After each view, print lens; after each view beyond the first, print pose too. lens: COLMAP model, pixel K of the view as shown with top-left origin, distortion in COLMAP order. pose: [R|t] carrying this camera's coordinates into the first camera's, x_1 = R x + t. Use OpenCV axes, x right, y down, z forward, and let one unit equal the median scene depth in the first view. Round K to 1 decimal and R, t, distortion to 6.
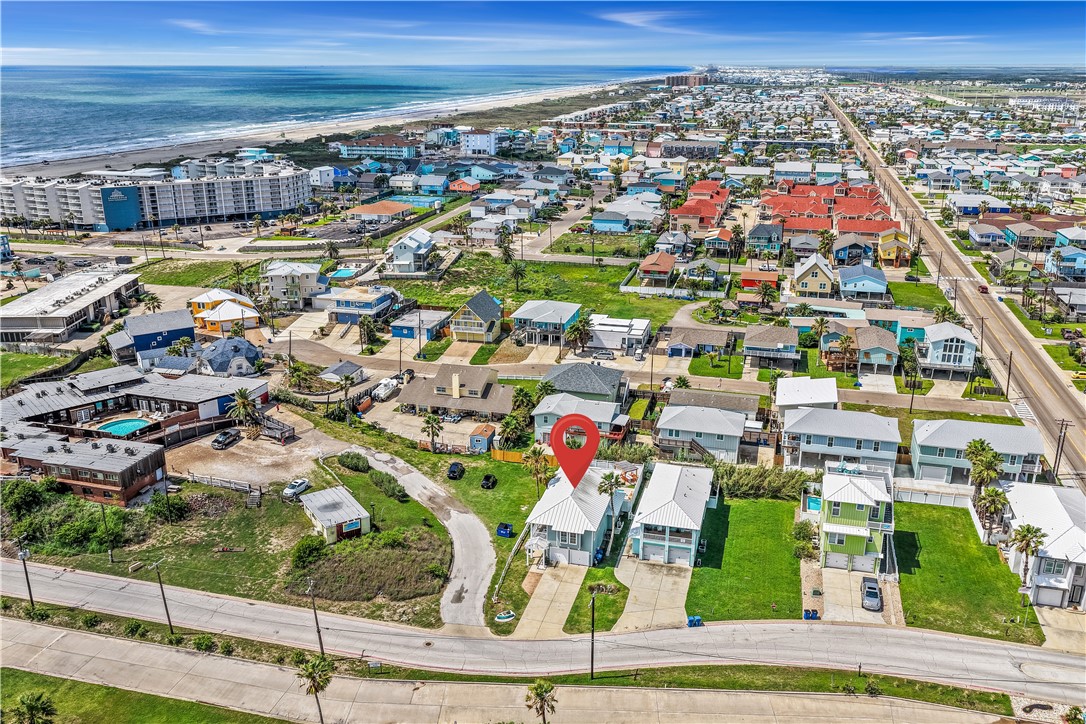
lens RADIAL K [[899.7, 0, 543.0], [0, 899.7, 362.0], [0, 0, 1]] dist [0.002306, 0.003891]
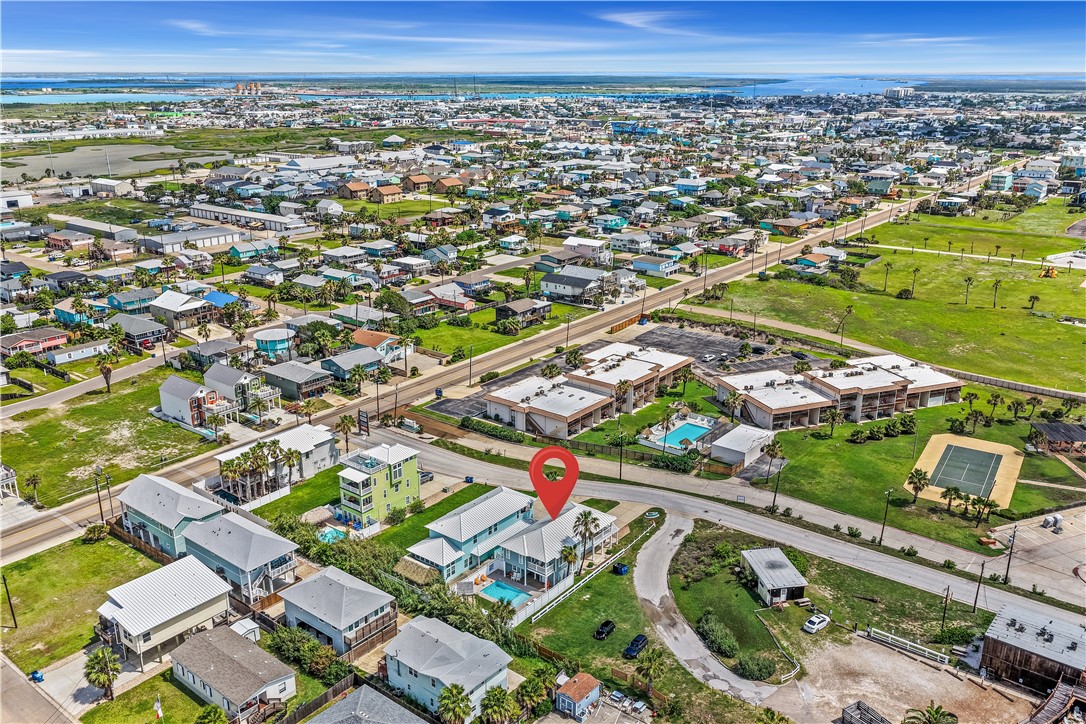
lens RADIAL K [[899.7, 0, 543.0], [0, 899.7, 362.0], [0, 0, 1]] dist [0.002306, 0.003891]
pose [[-0.918020, -0.121771, 0.377374, -0.294722], [0.126322, 0.812293, 0.569406, -0.575993], [-0.375875, 0.570397, -0.730319, 1.449932]]
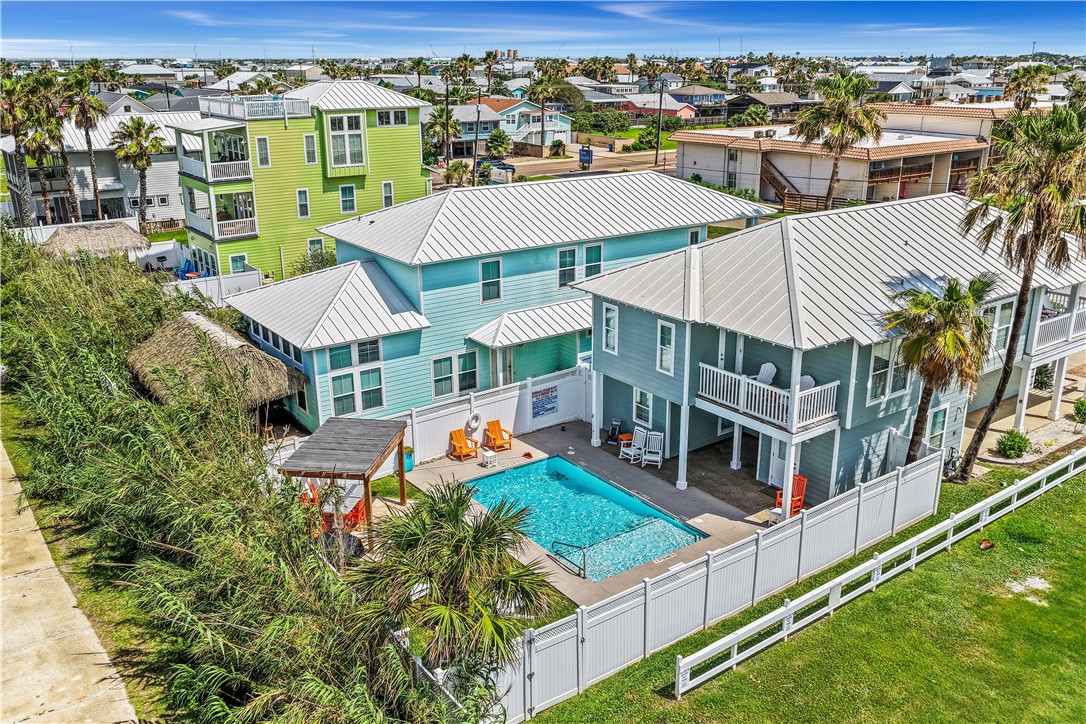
lens RADIAL K [[899.7, 0, 543.0], [0, 899.7, 362.0], [0, 0, 1]] dist [0.002306, 0.003891]
pose [[-0.771818, -0.186966, 0.607734, -0.039524], [0.209644, 0.827519, 0.520828, 0.018705], [-0.600289, 0.529392, -0.599497, 1.021301]]
